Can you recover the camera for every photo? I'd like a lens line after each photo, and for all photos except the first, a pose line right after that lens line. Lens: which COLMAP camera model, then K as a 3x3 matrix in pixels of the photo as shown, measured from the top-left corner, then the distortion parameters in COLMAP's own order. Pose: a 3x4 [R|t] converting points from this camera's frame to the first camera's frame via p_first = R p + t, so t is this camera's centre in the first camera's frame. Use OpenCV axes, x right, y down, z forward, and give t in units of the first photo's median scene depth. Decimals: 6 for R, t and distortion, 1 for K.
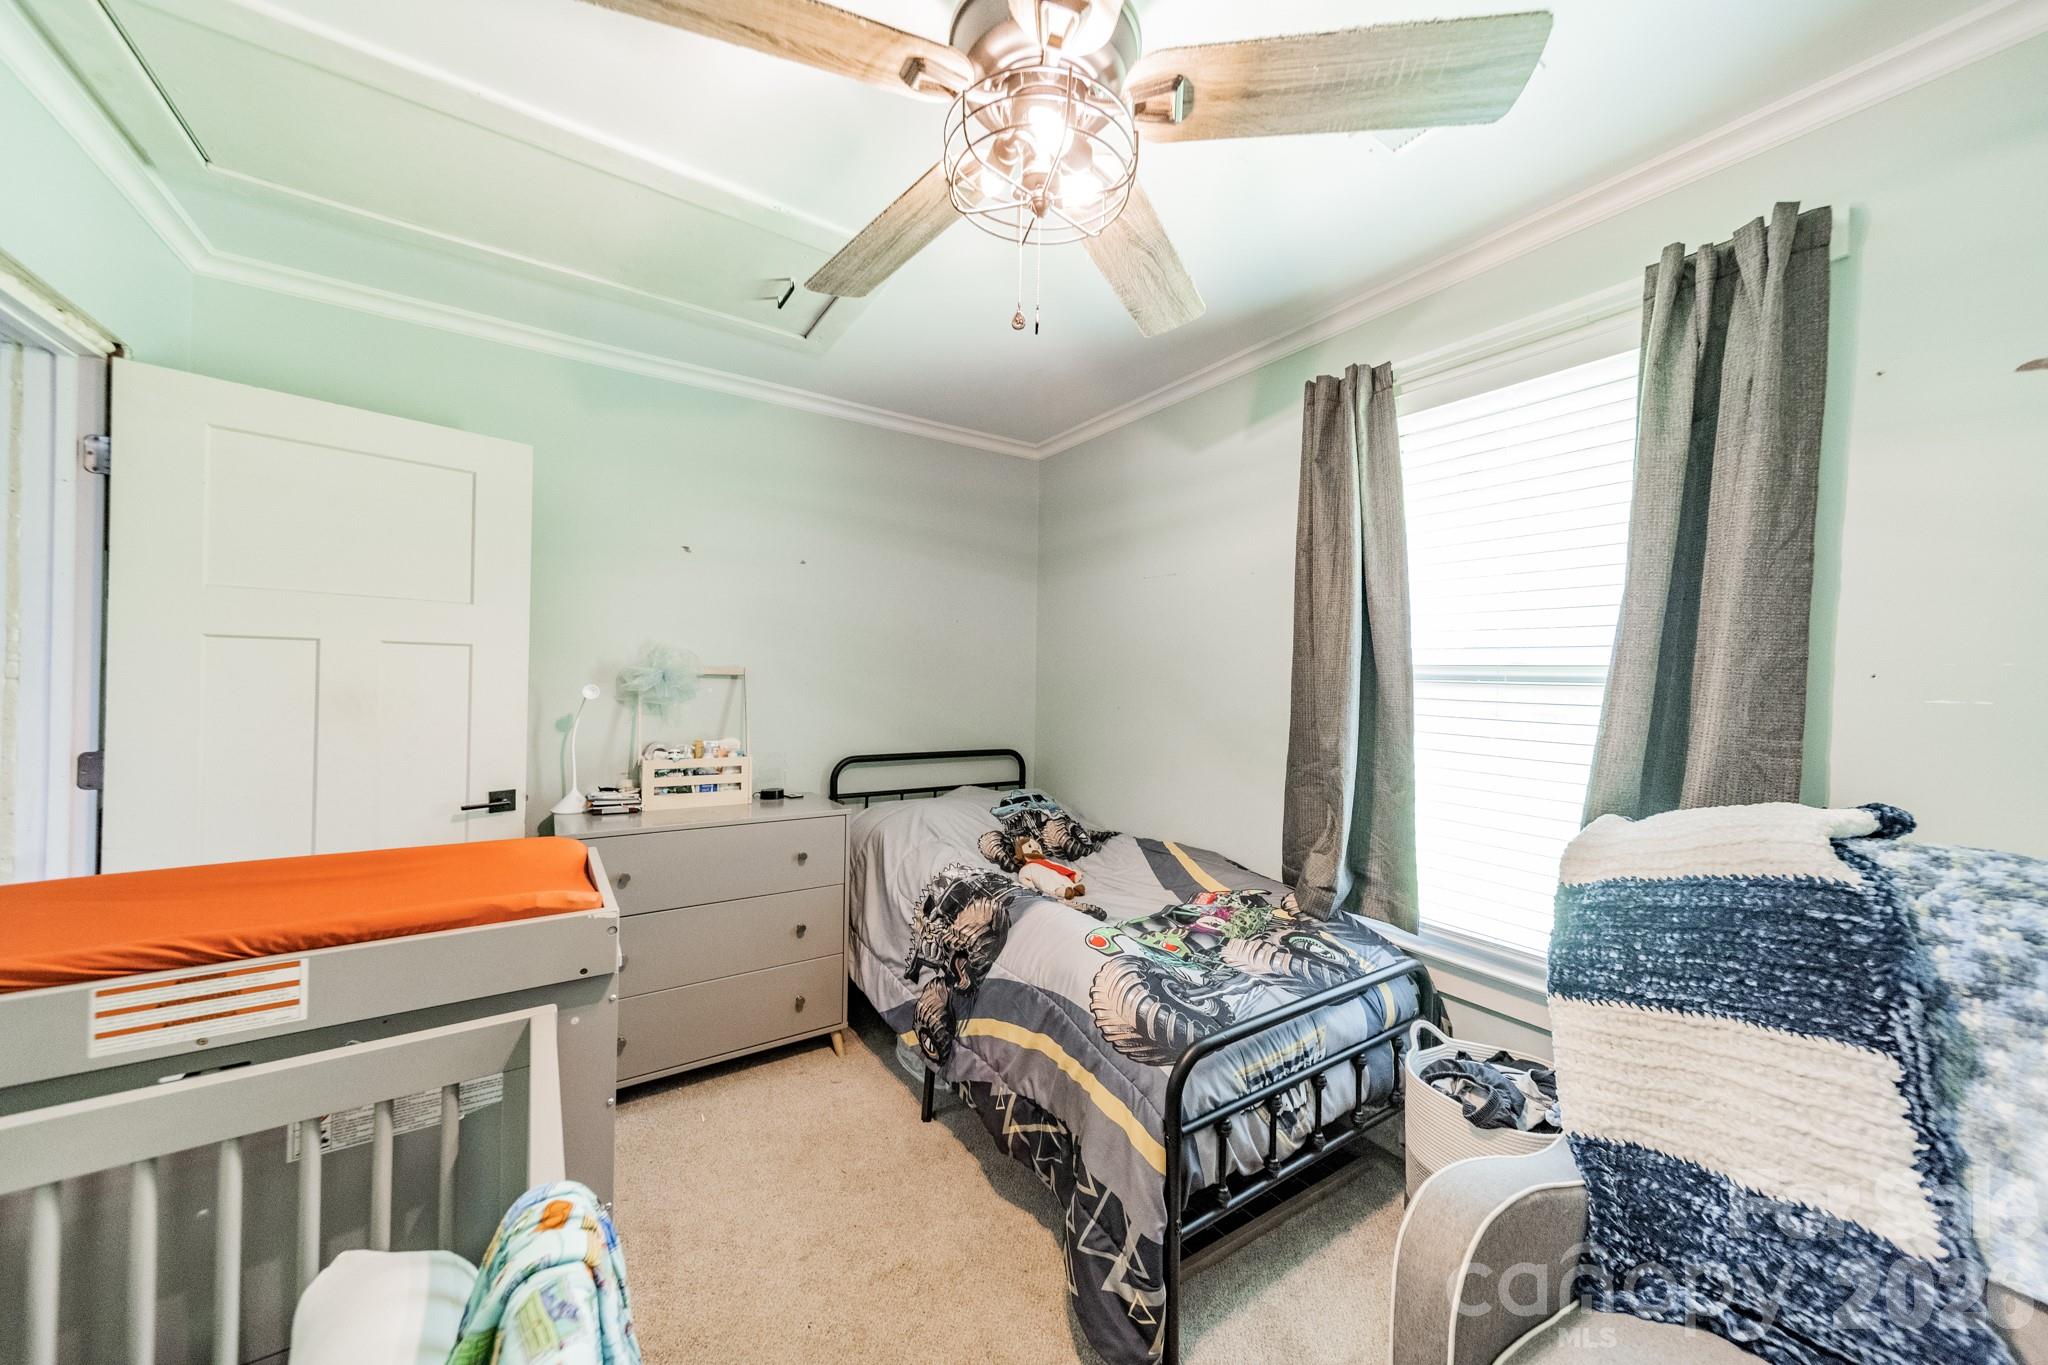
lens RADIAL K [[720.8, 0, 1026.8], [0, 720.8, 680.9], [0, 0, 1]] dist [0.006195, -0.000144]
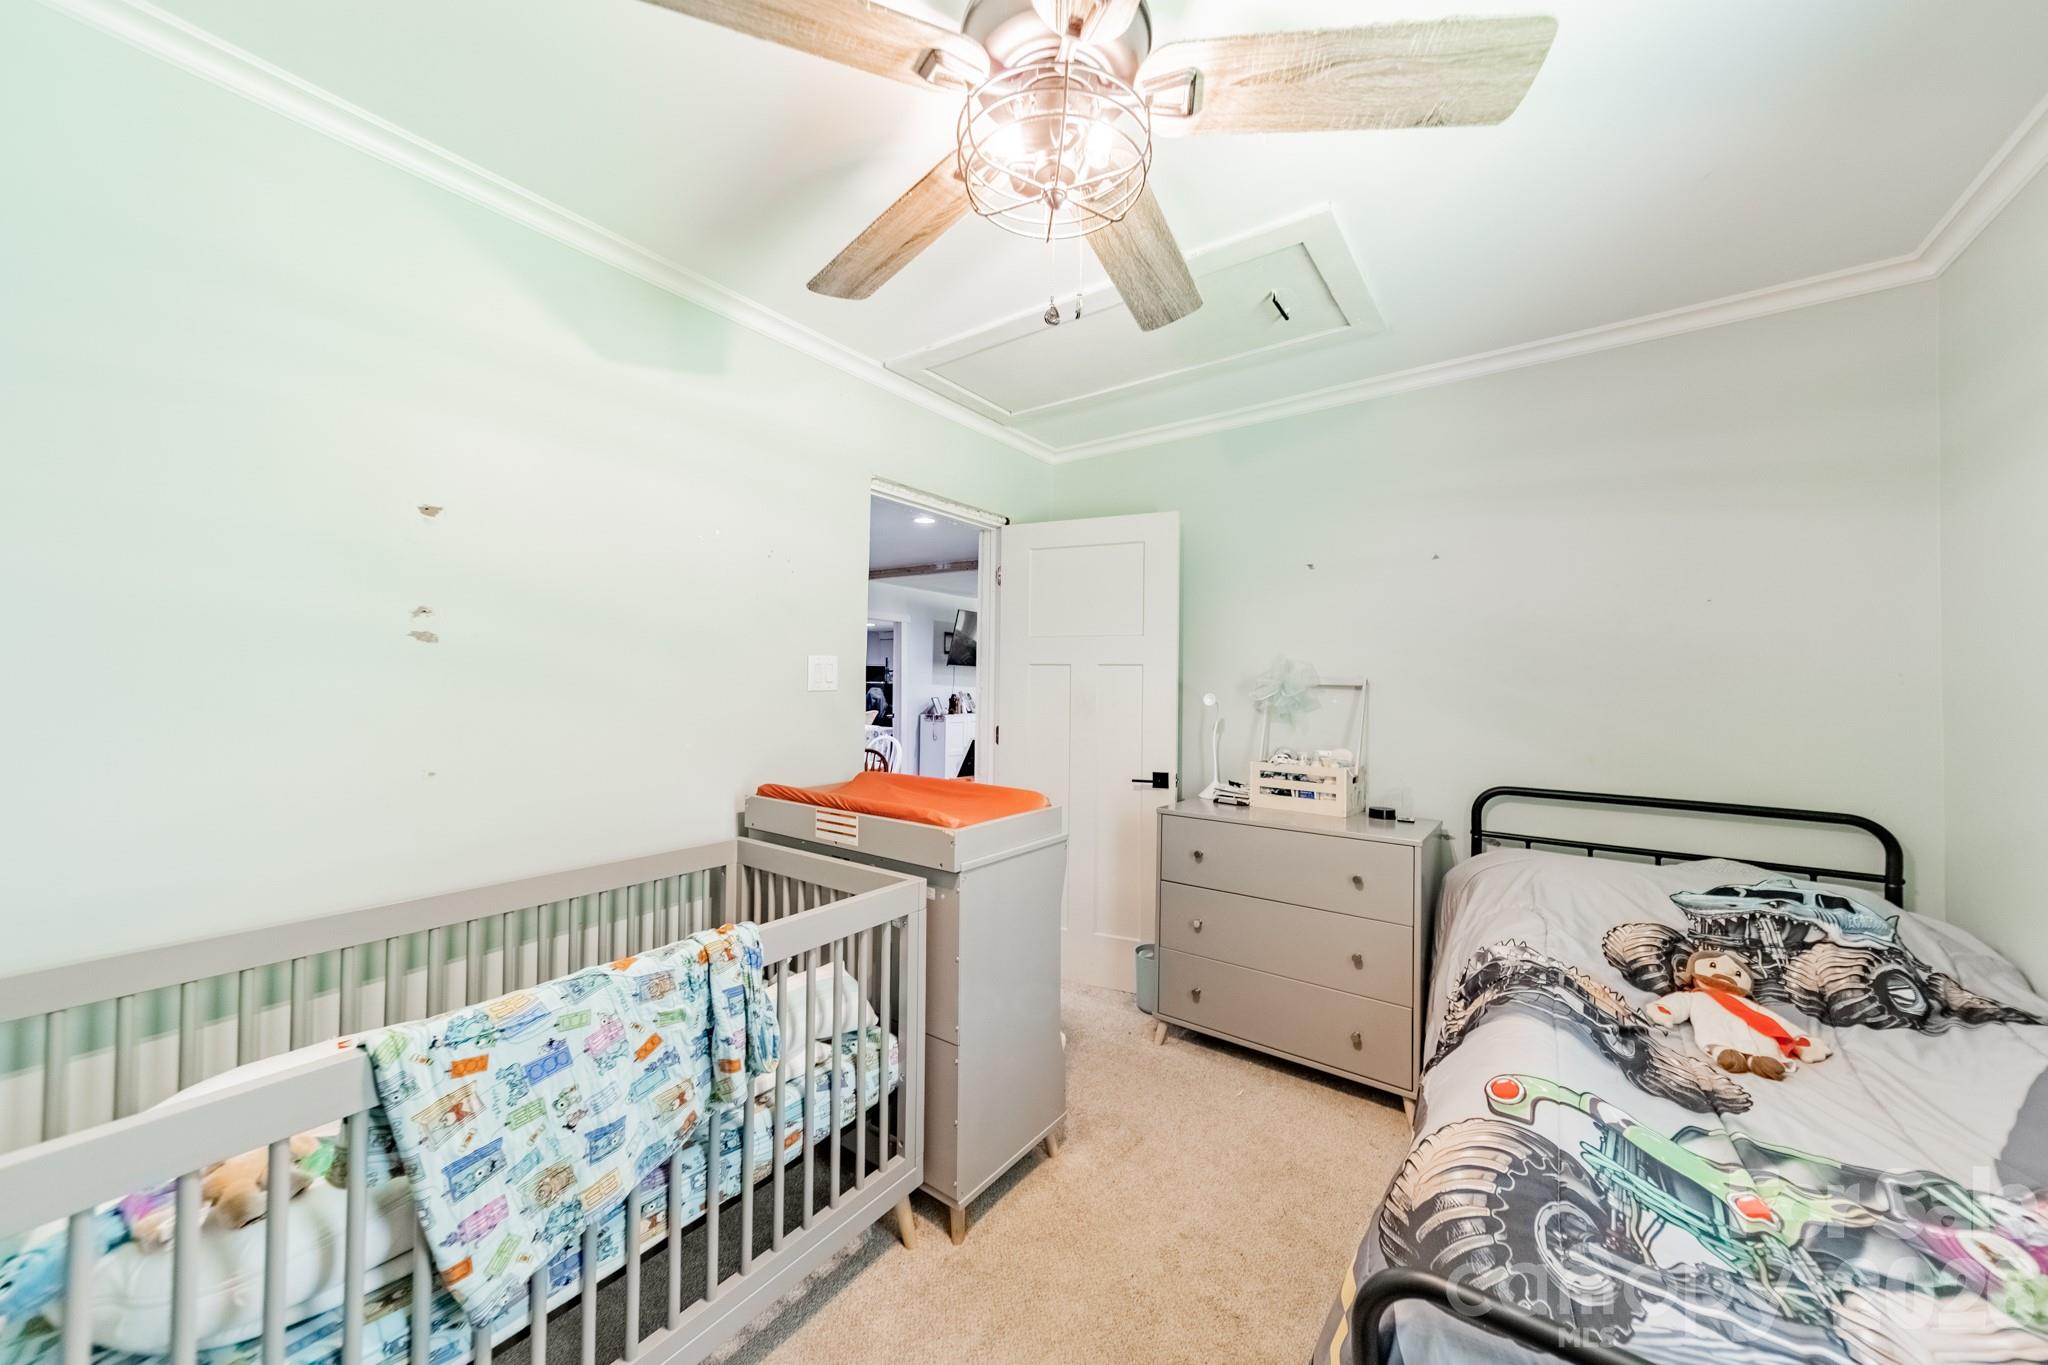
lens RADIAL K [[720.8, 0, 1026.1], [0, 720.8, 680.6], [0, 0, 1]] dist [0.006195, -0.000144]
pose [[0.338744, -0.020666, -0.940652, 0.437186], [-0.011008, 0.999603, -0.025925, 0.018096], [0.940814, 0.019136, 0.338382, 0.296851]]
